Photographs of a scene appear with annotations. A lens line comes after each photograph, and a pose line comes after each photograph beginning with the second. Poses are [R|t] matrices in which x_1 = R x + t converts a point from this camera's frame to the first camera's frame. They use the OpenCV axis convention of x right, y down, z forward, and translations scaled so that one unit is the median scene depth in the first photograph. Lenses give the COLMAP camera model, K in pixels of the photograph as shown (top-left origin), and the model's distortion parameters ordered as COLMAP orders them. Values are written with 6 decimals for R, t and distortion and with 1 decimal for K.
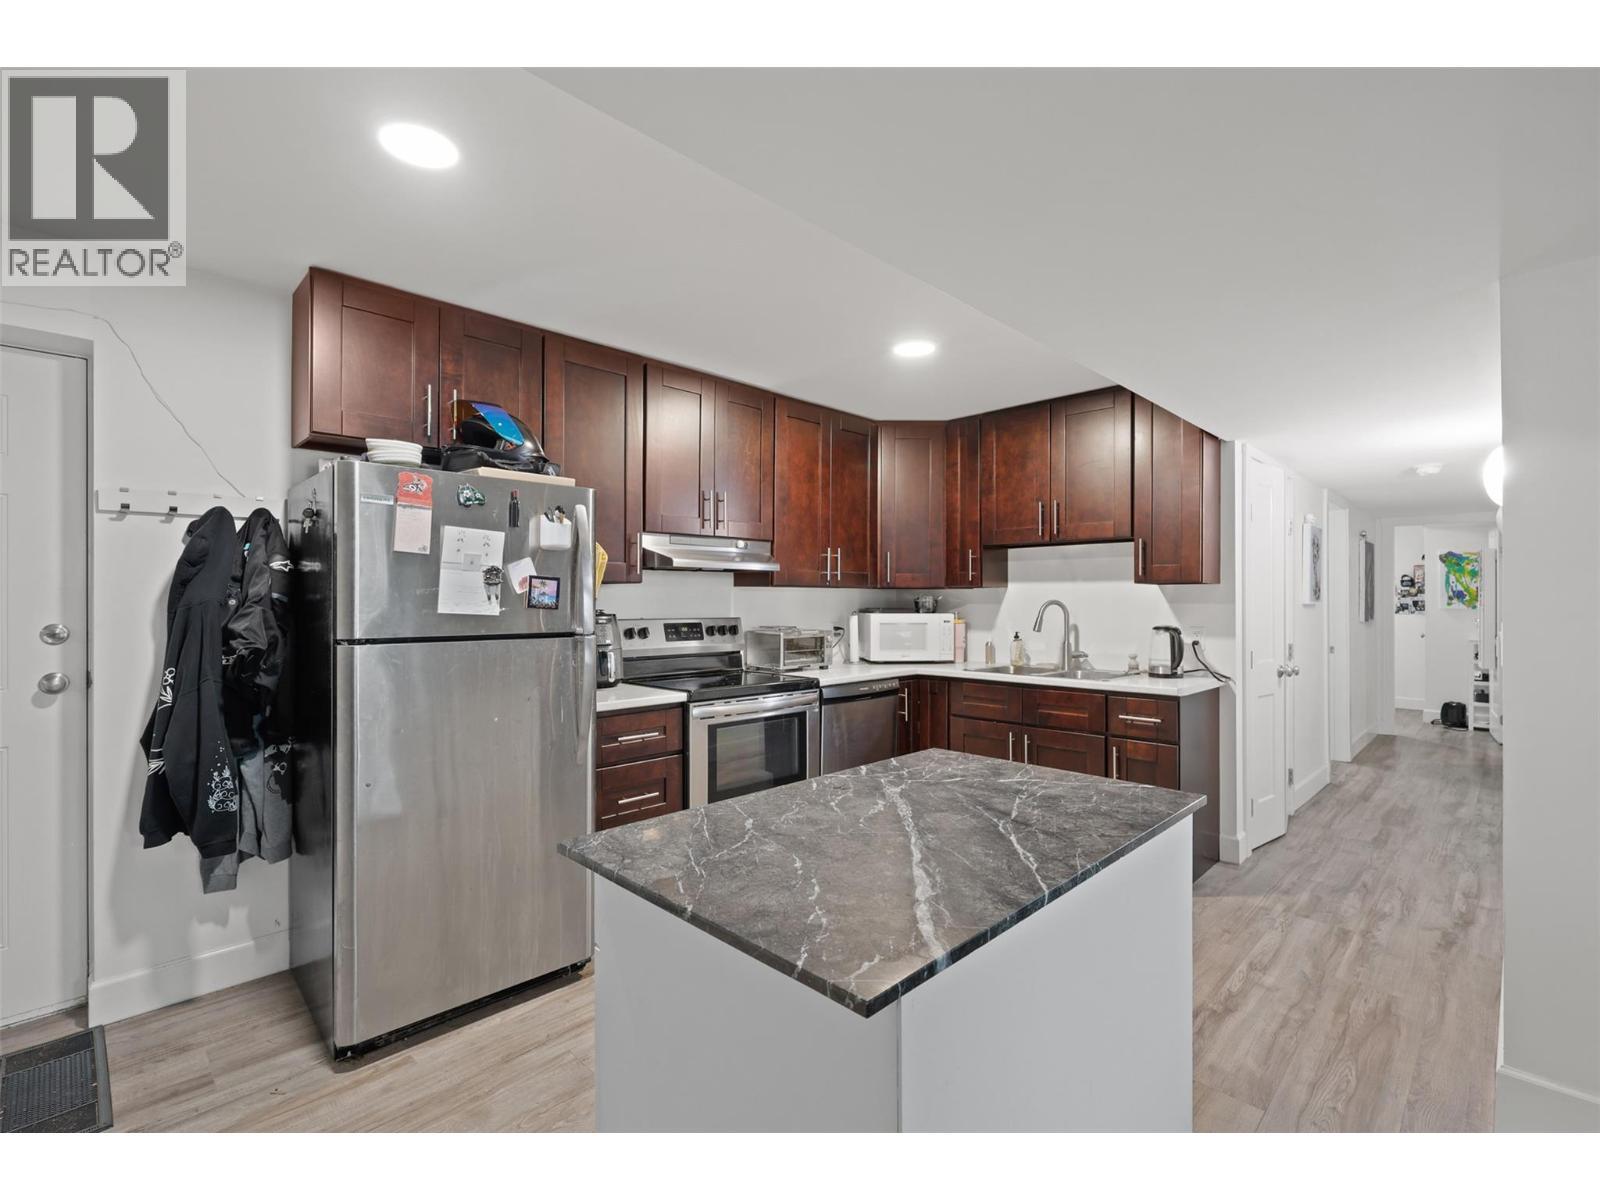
lens RADIAL K [[733.7, 0, 798.9], [0, 733.7, 601.4], [0, 0, 1]] dist [-0.001042, -0.000900]
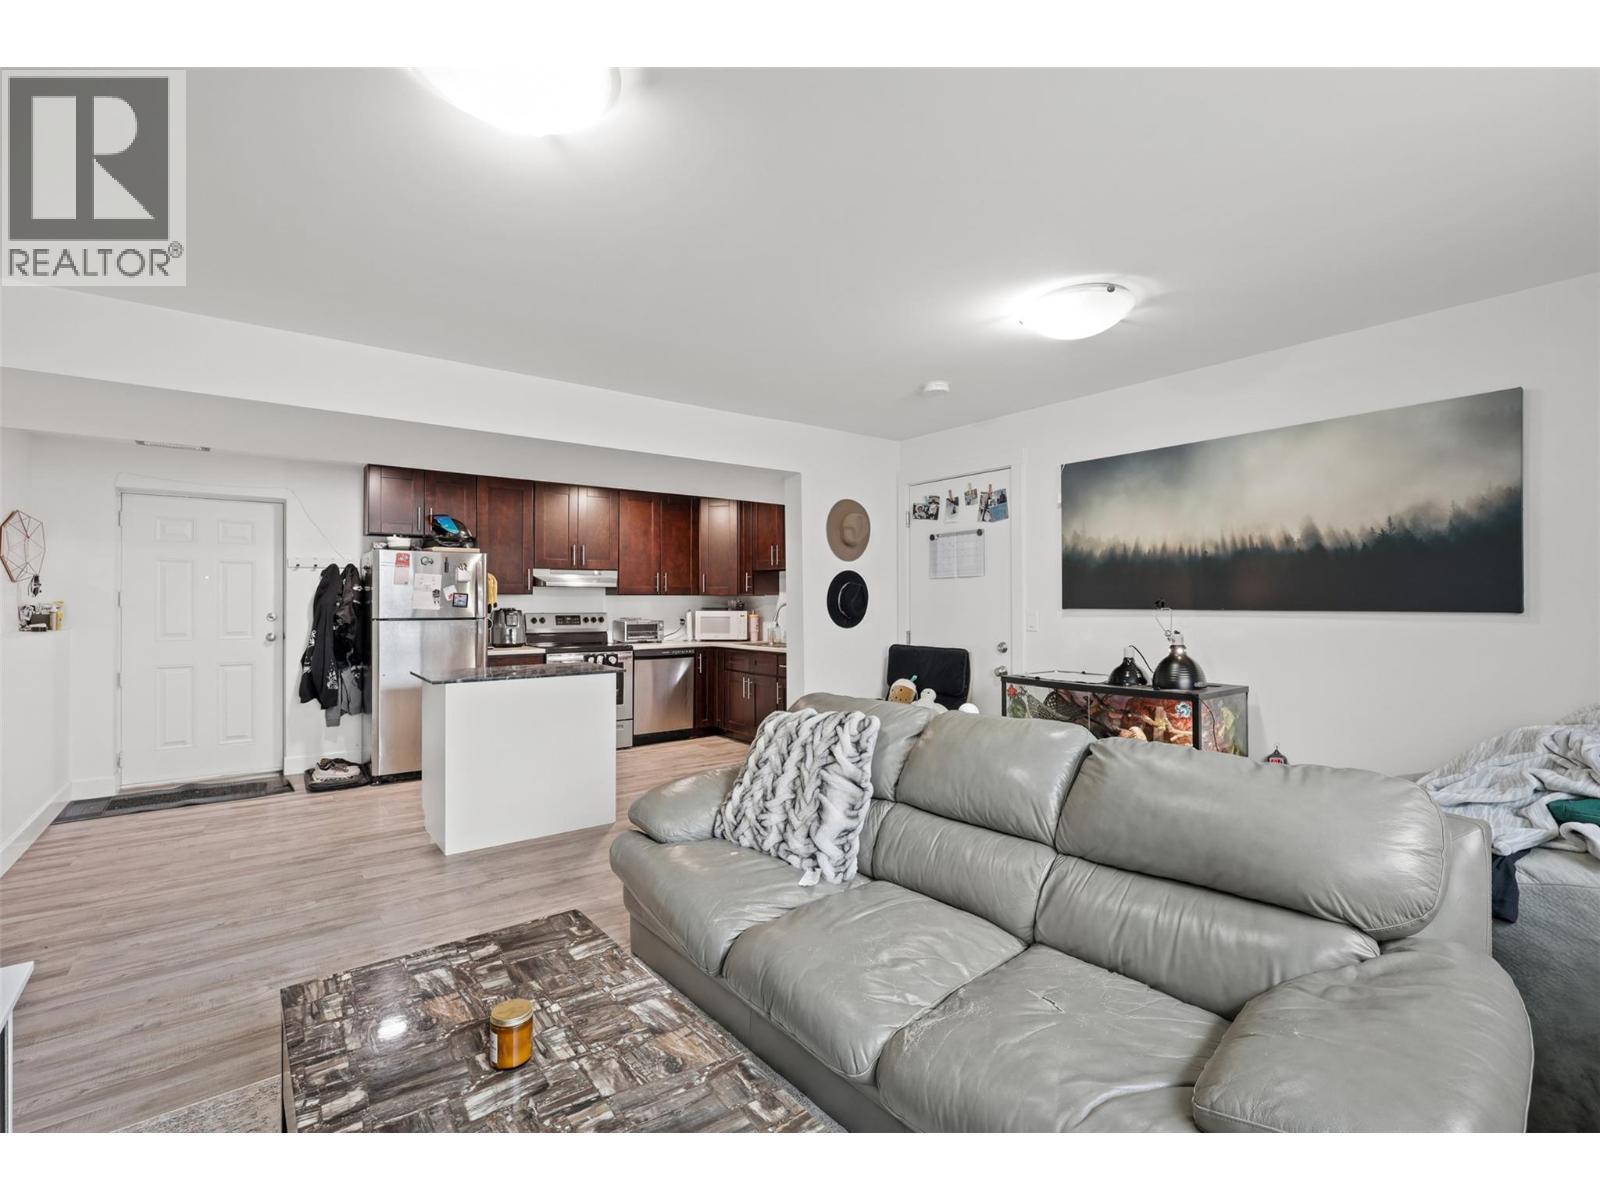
lens RADIAL K [[733.7, 0, 801.4], [0, 733.7, 596.2], [0, 0, 1]] dist [-0.001042, -0.000900]
pose [[0.991604, -0.001006, -0.129309, 0.978633], [-0.000165, 0.999959, -0.009041, -0.002954], [0.129313, 0.008987, 0.991563, -1.111956]]
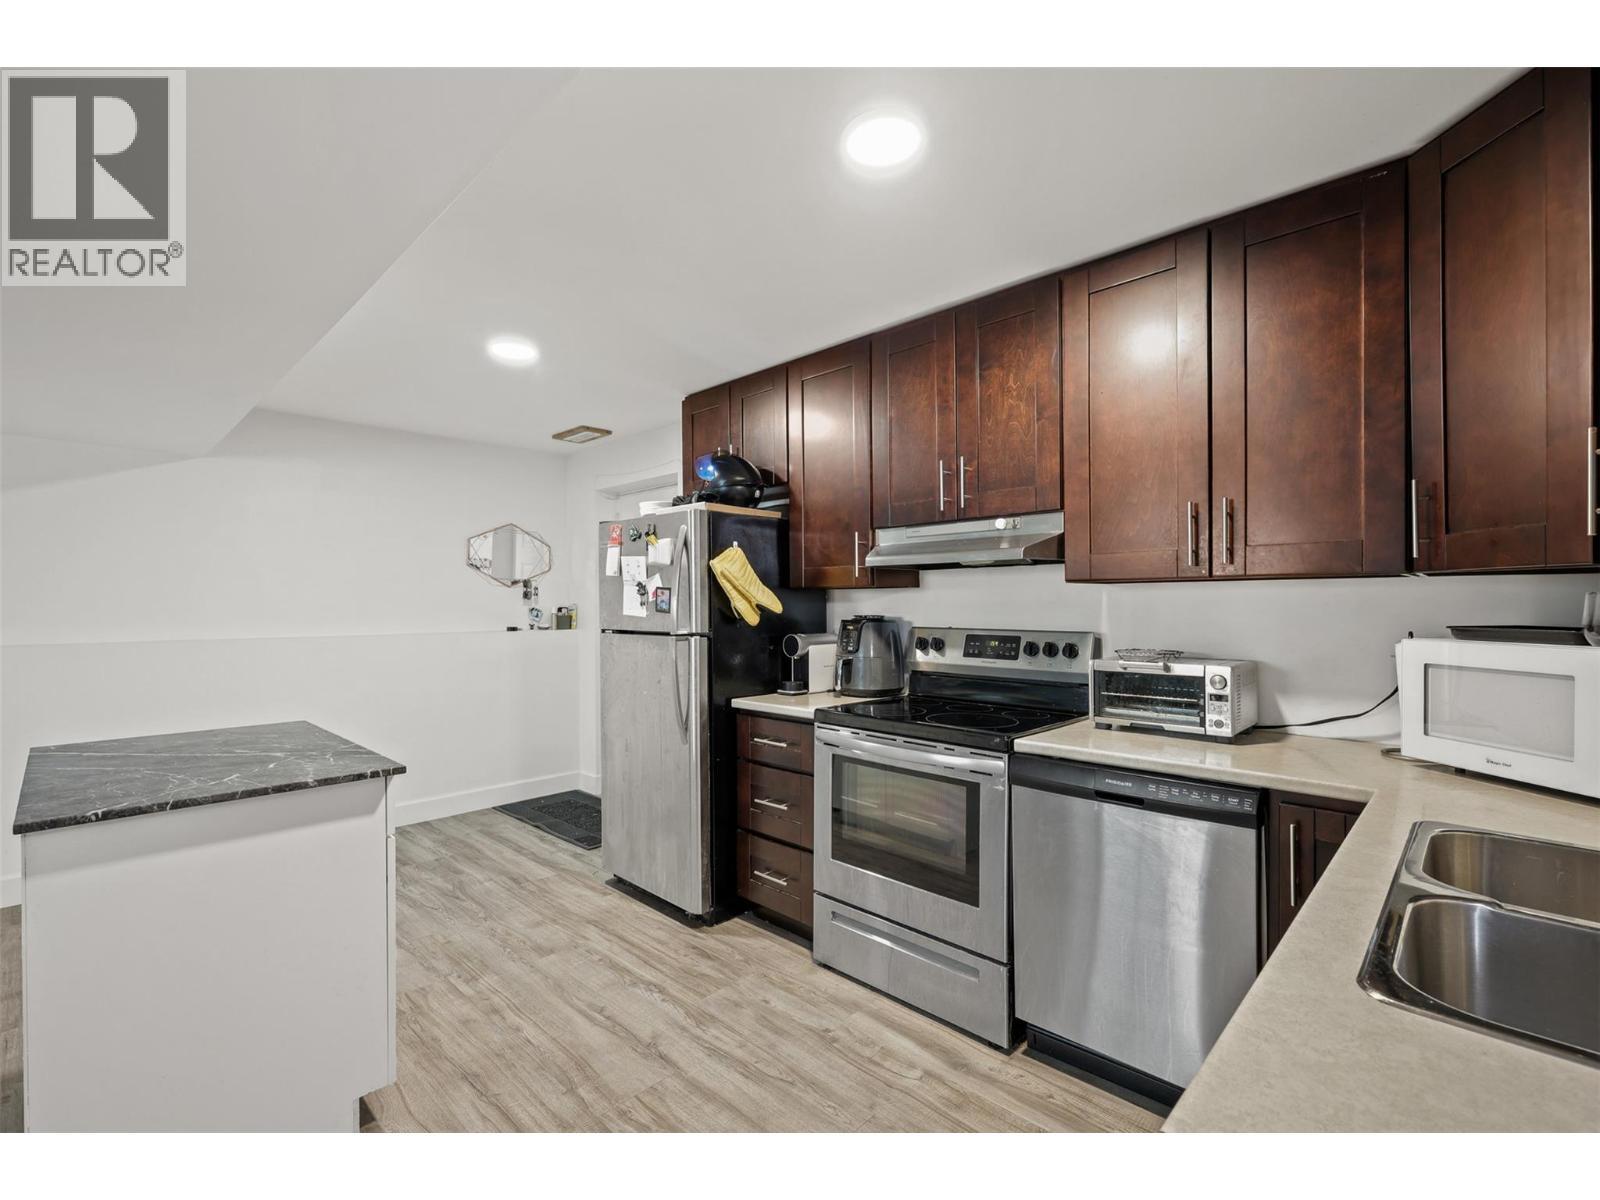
lens RADIAL K [[733.7, 0, 799.1], [0, 733.7, 603.0], [0, 0, 1]] dist [-0.001042, -0.000900]
pose [[0.003143, -0.000370, -0.999995, 0.885372], [0.001498, 0.999999, -0.000365, -0.005950], [0.999994, -0.001497, 0.003144, 1.177144]]
